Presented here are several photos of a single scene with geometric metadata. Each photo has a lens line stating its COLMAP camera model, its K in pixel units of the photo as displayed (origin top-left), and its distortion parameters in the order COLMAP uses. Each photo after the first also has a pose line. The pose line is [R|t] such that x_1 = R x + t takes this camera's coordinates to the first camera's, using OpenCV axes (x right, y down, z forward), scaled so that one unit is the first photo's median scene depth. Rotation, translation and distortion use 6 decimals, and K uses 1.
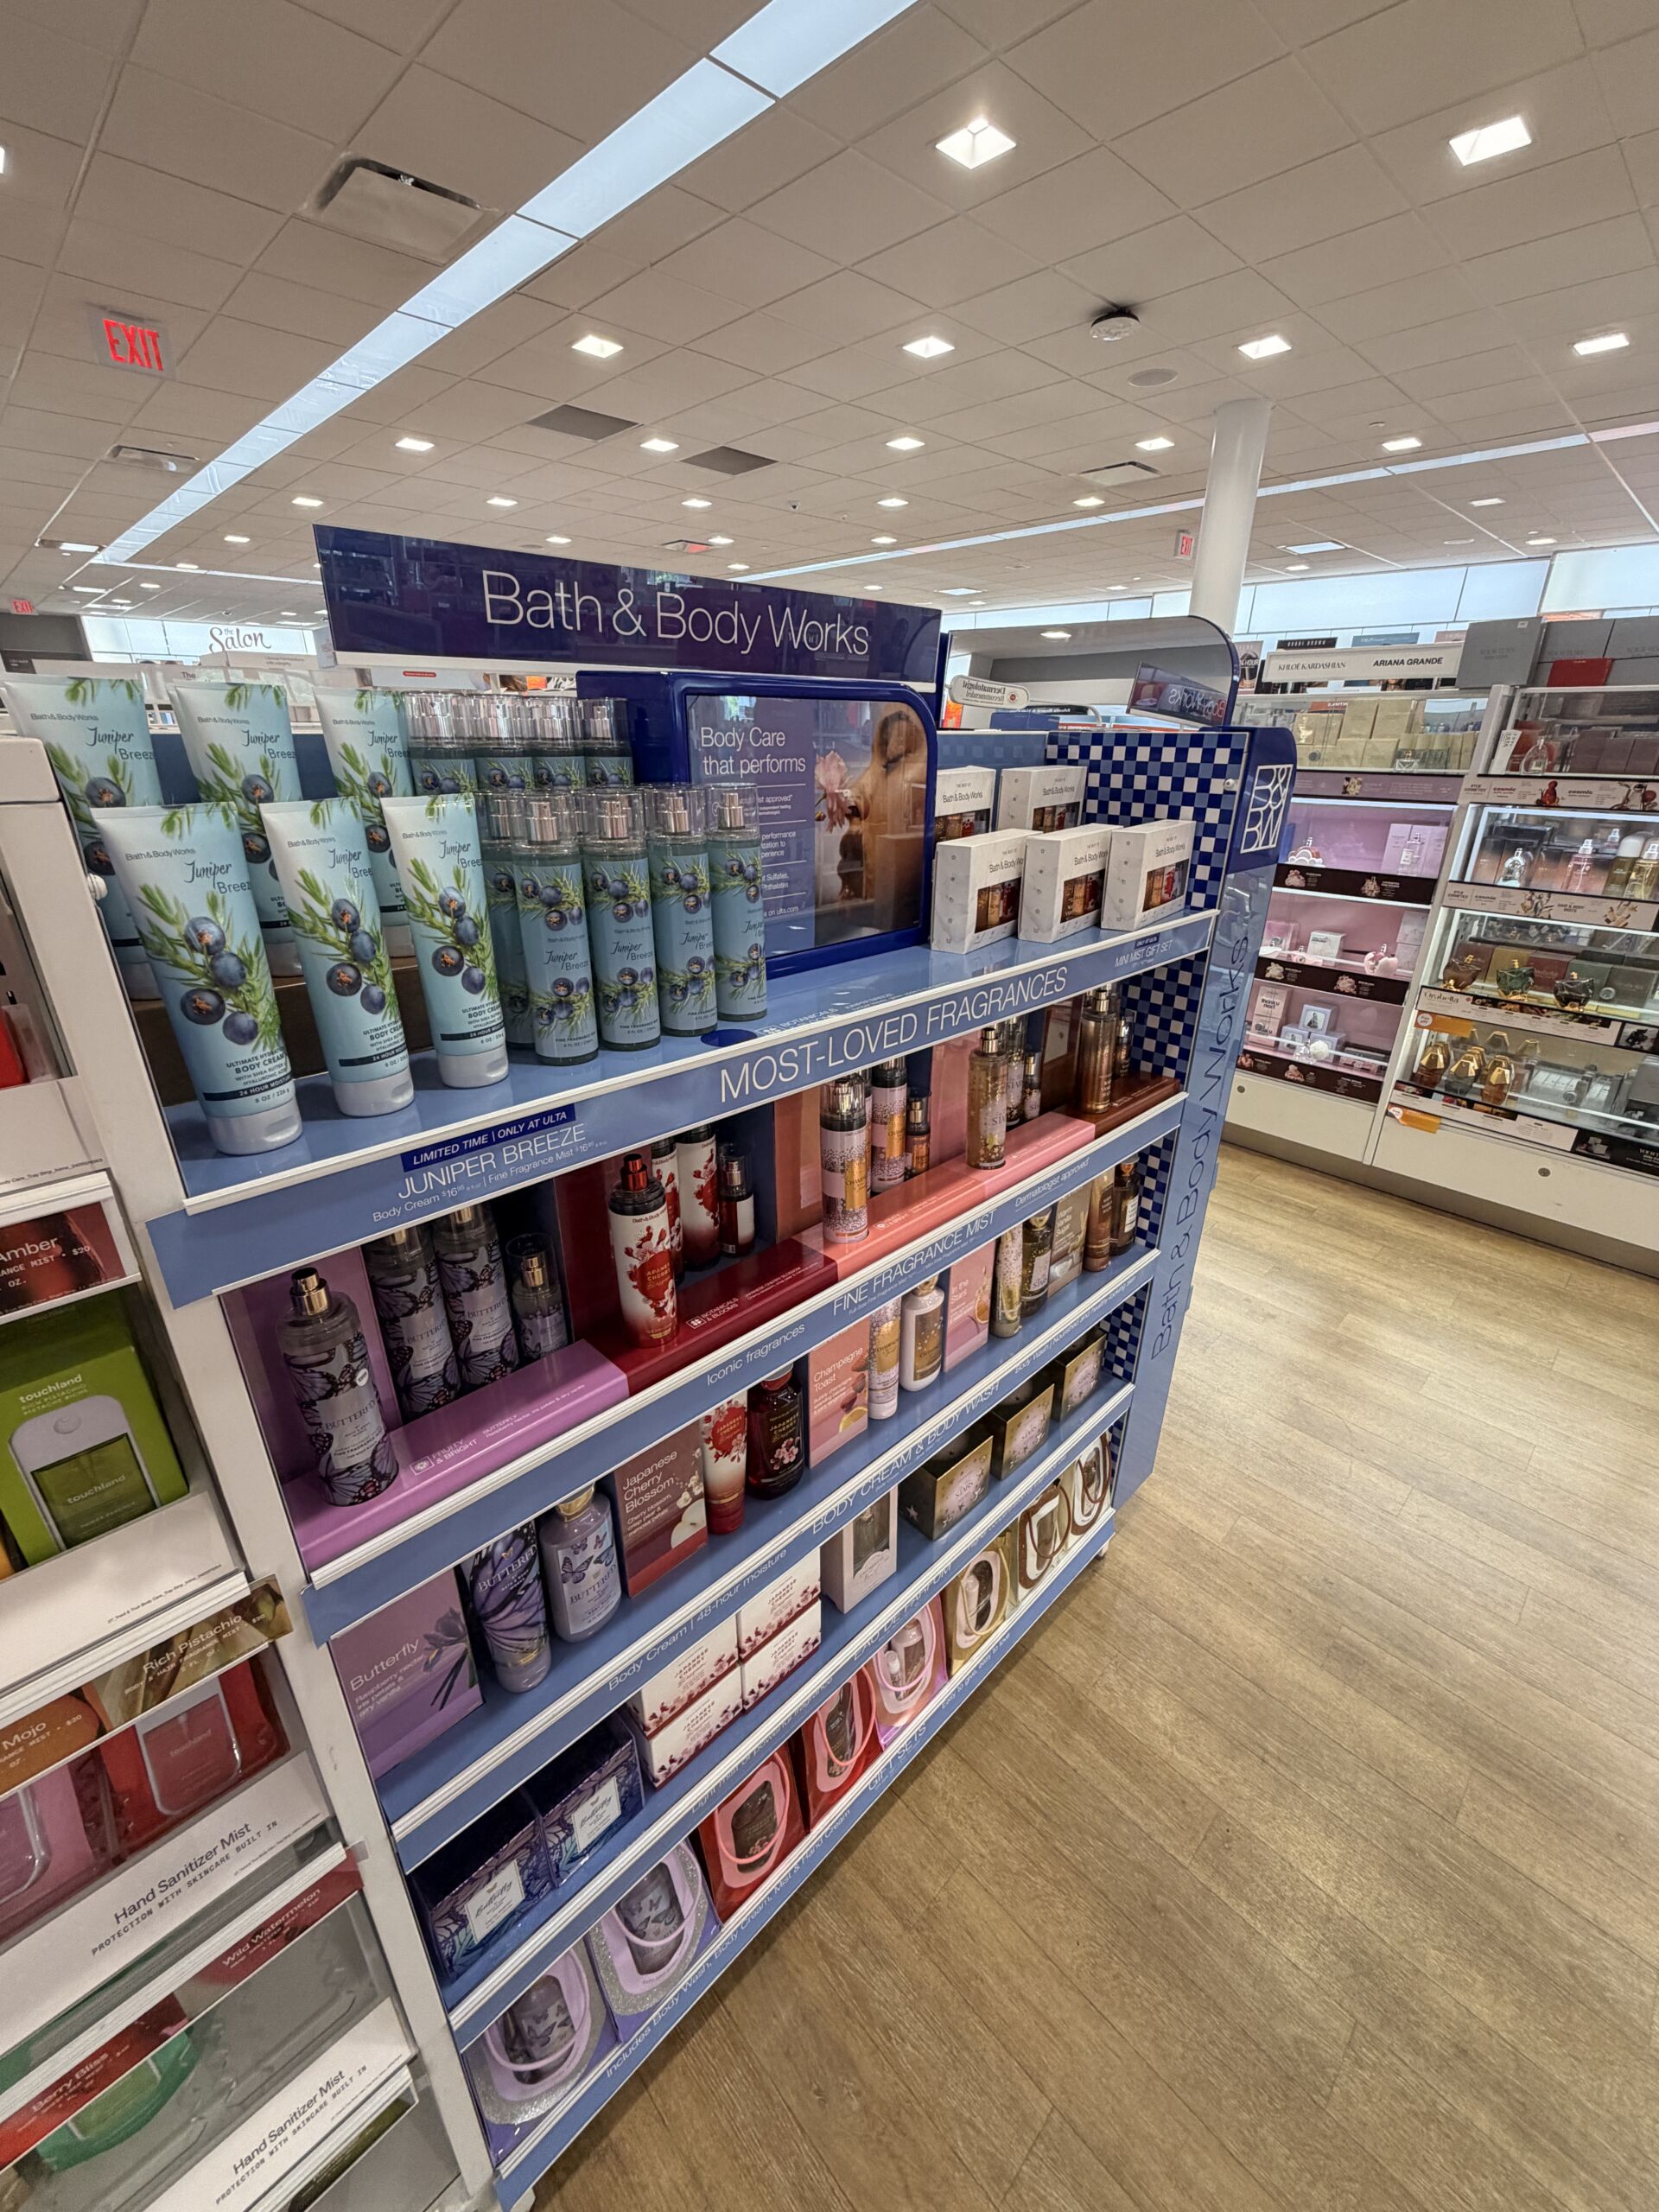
lens RADIAL K [[875.1, 0, 831.4], [0, 875.1, 1095.2], [0, 0, 1]] dist [-0.000930, -0.000120]
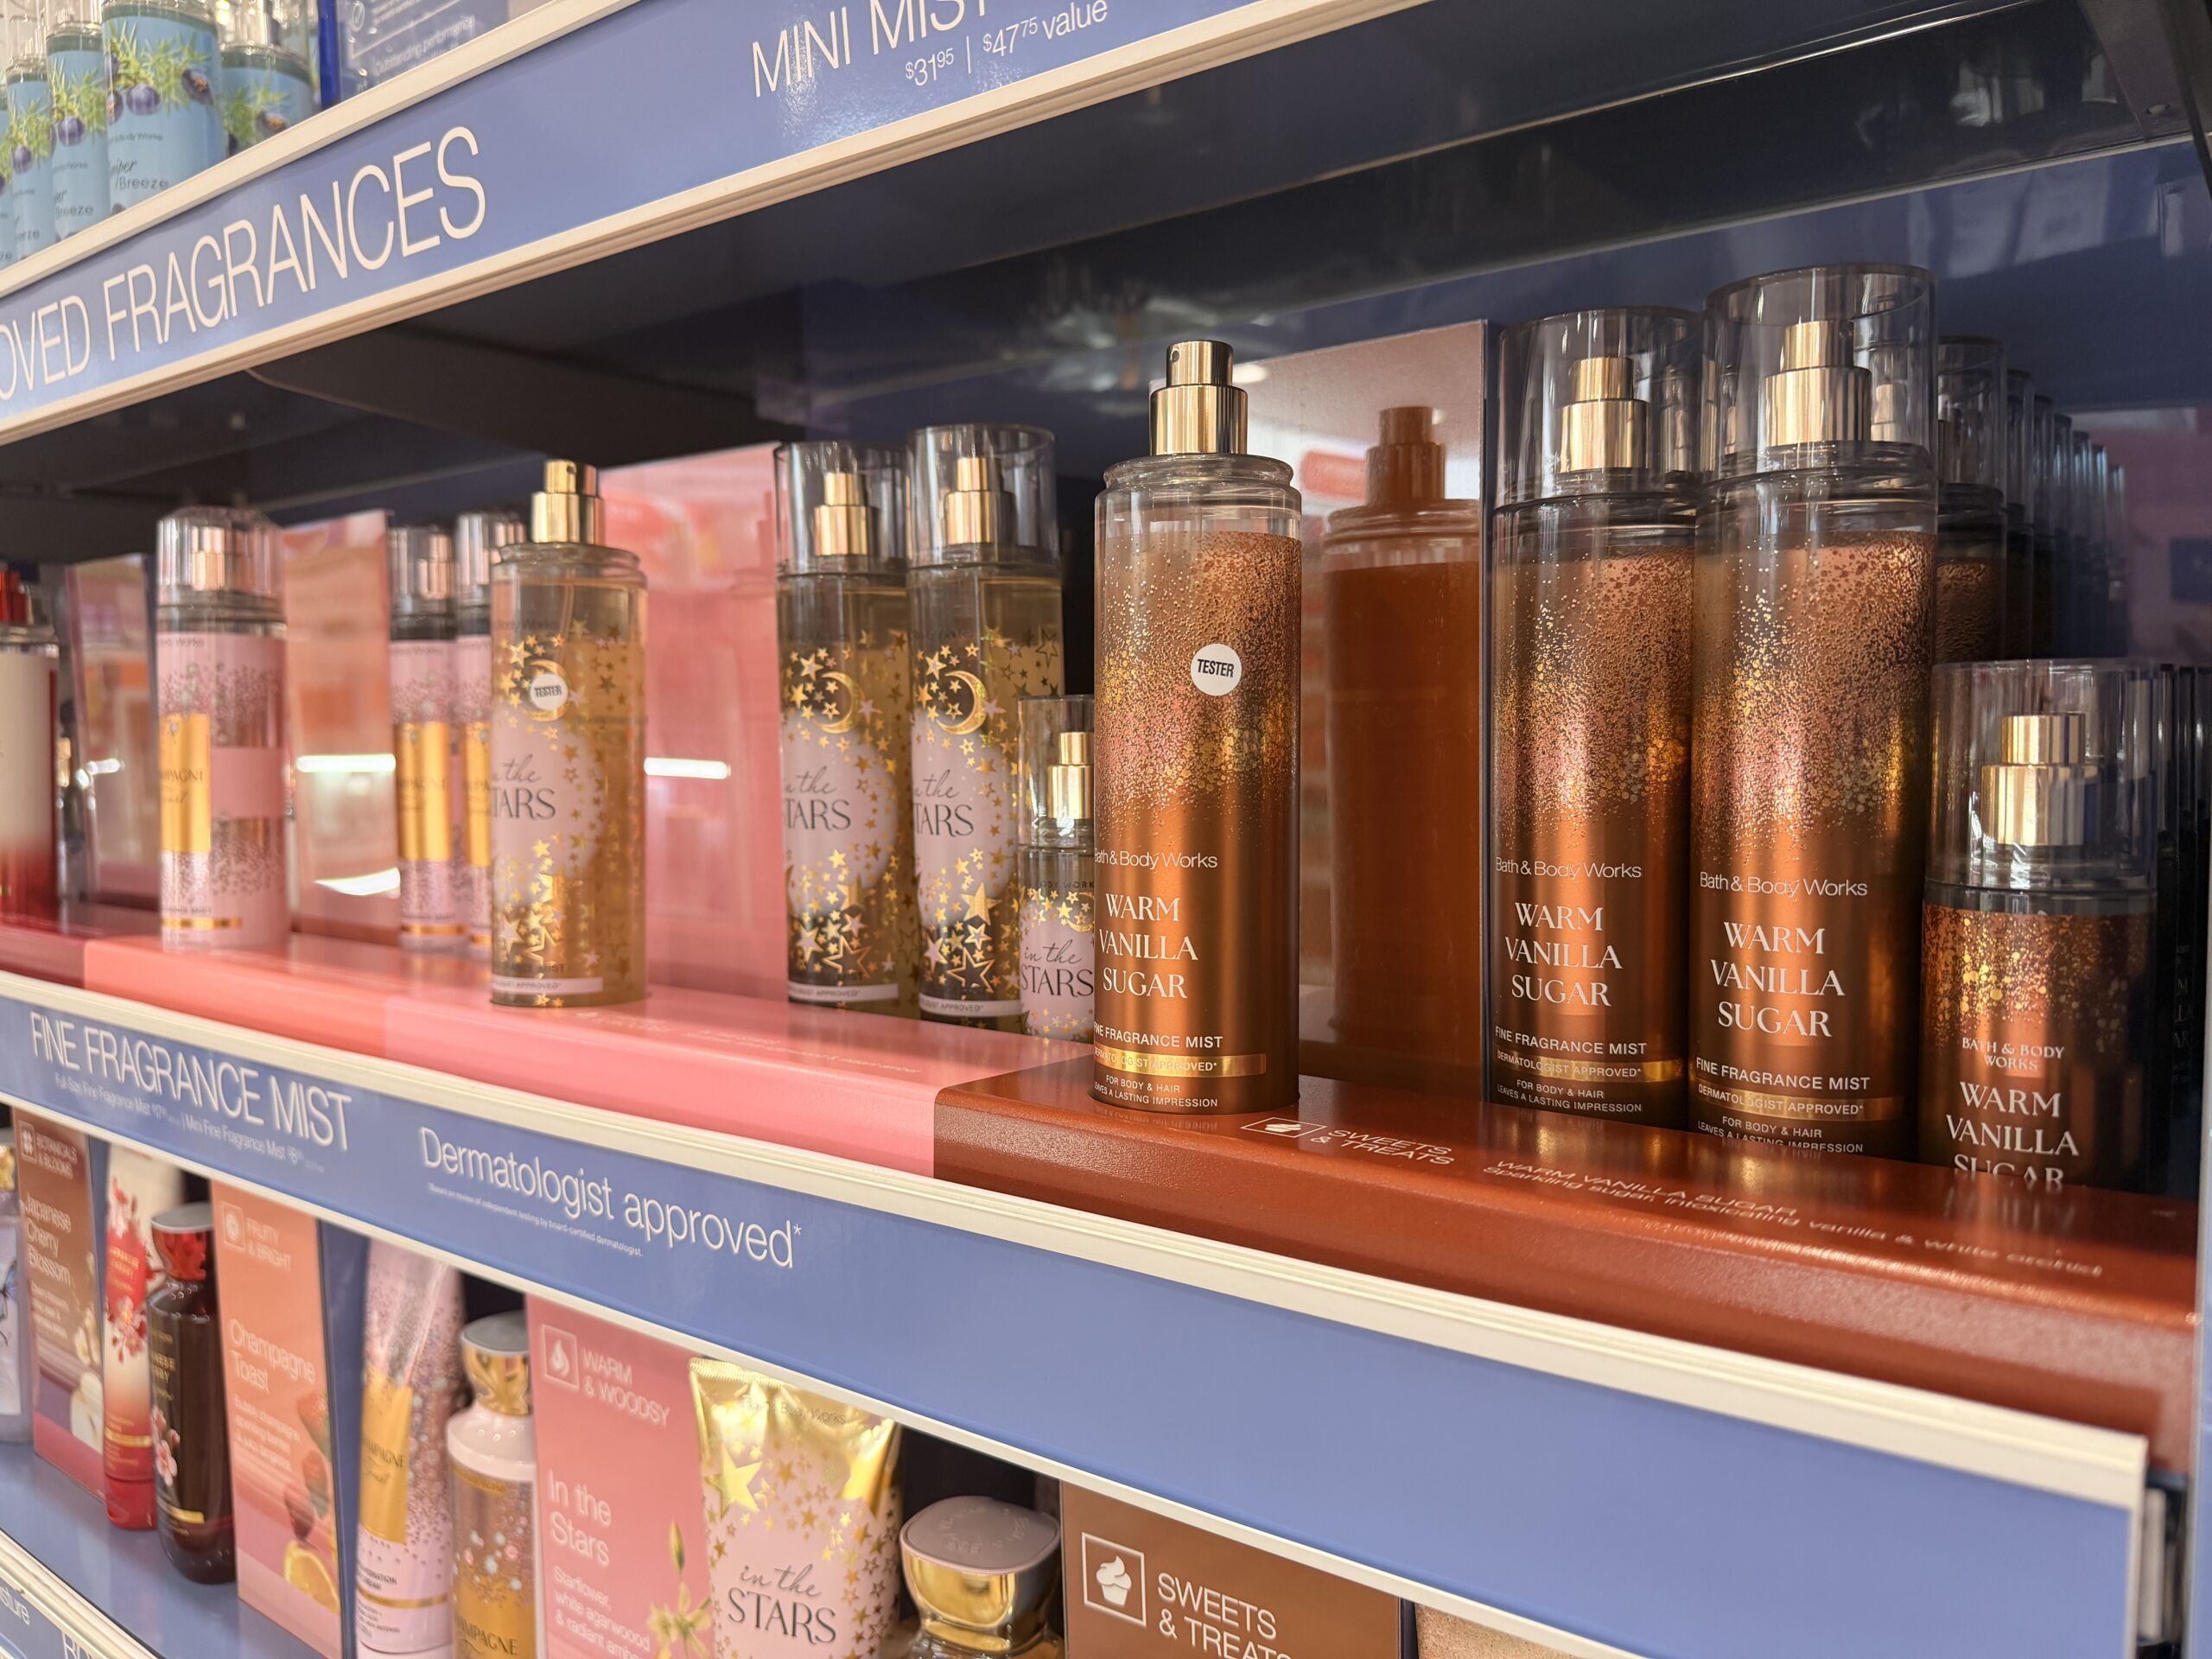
lens RADIAL K [[1572.2, 0, 1106.0], [0, 1572.2, 829.5], [0, 0, 1]] dist [0.005516, -0.043112]
pose [[0.165374, 0.072954, -0.983529, 0.708381], [-0.363115, 0.931710, 0.008055, -0.035382], [0.916951, 0.355802, 0.180571, 1.123752]]
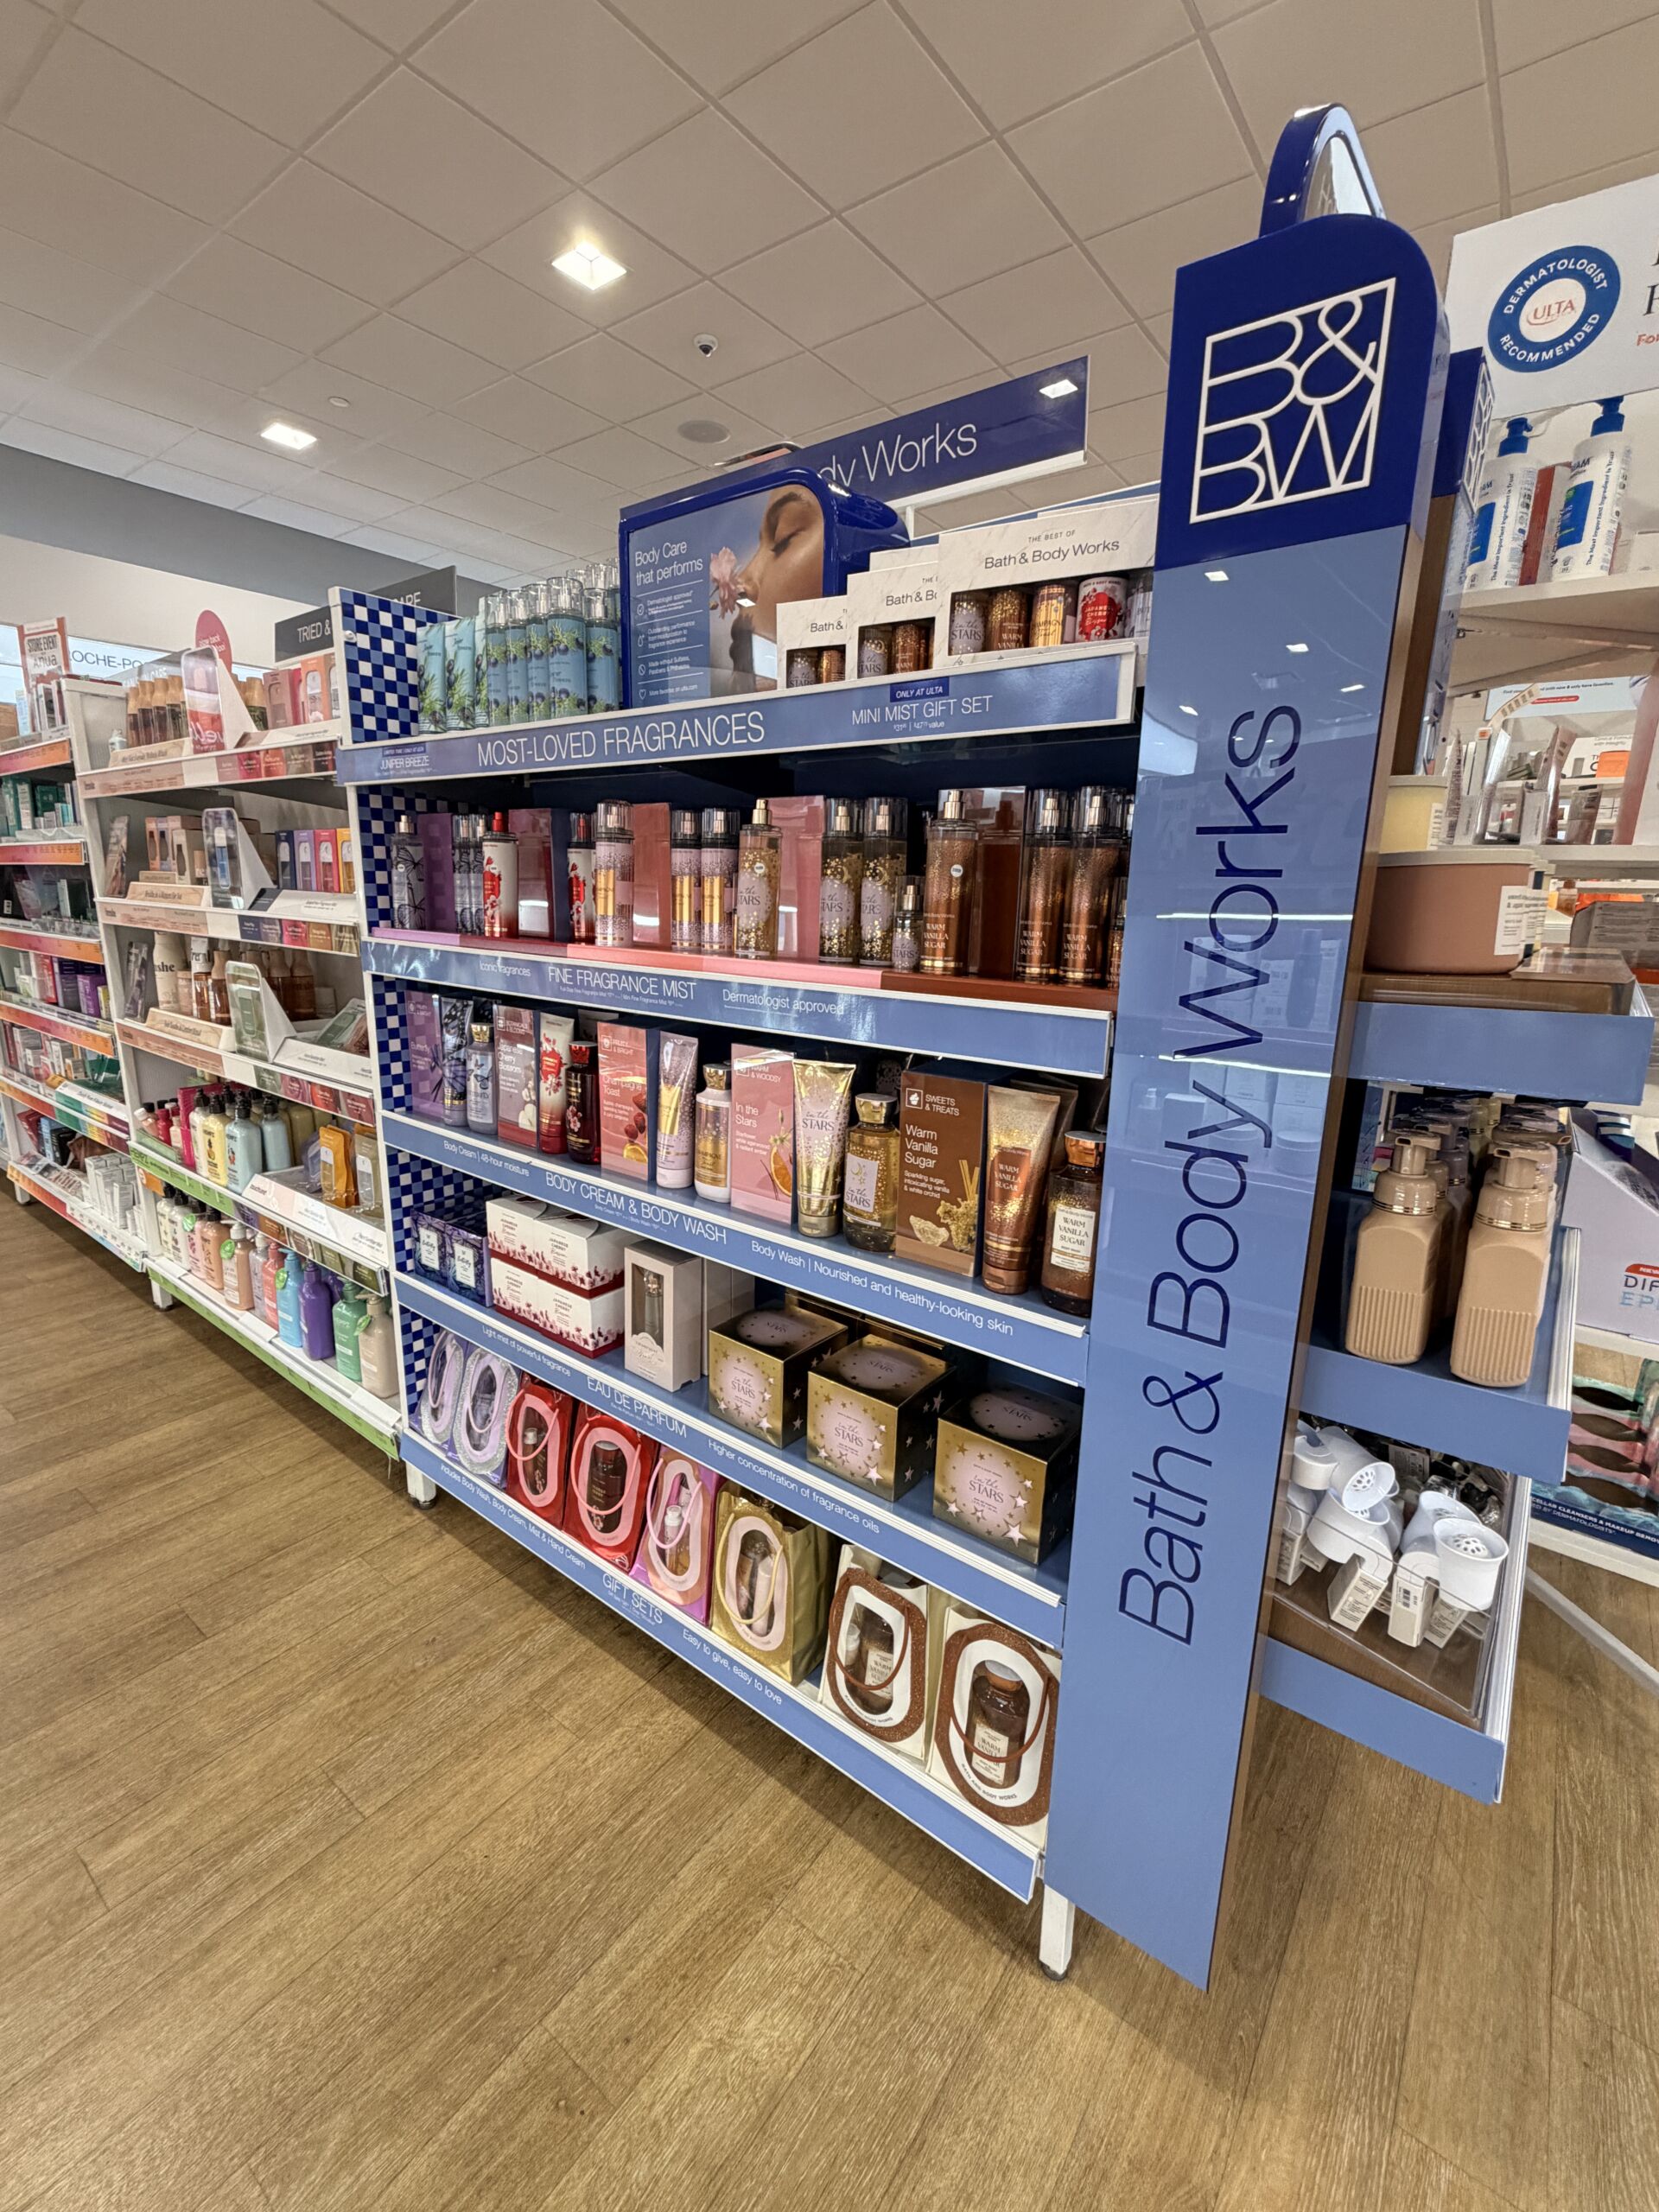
lens RADIAL K [[946.4, 0, 825.5], [0, 946.4, 1099.3], [0, 0, 1]] dist [-0.005388, -0.000647]
pose [[0.153506, 0.221419, -0.963021, 1.245055], [-0.402719, 0.903981, 0.143651, 0.040151], [0.902360, 0.365775, 0.227936, 0.964319]]
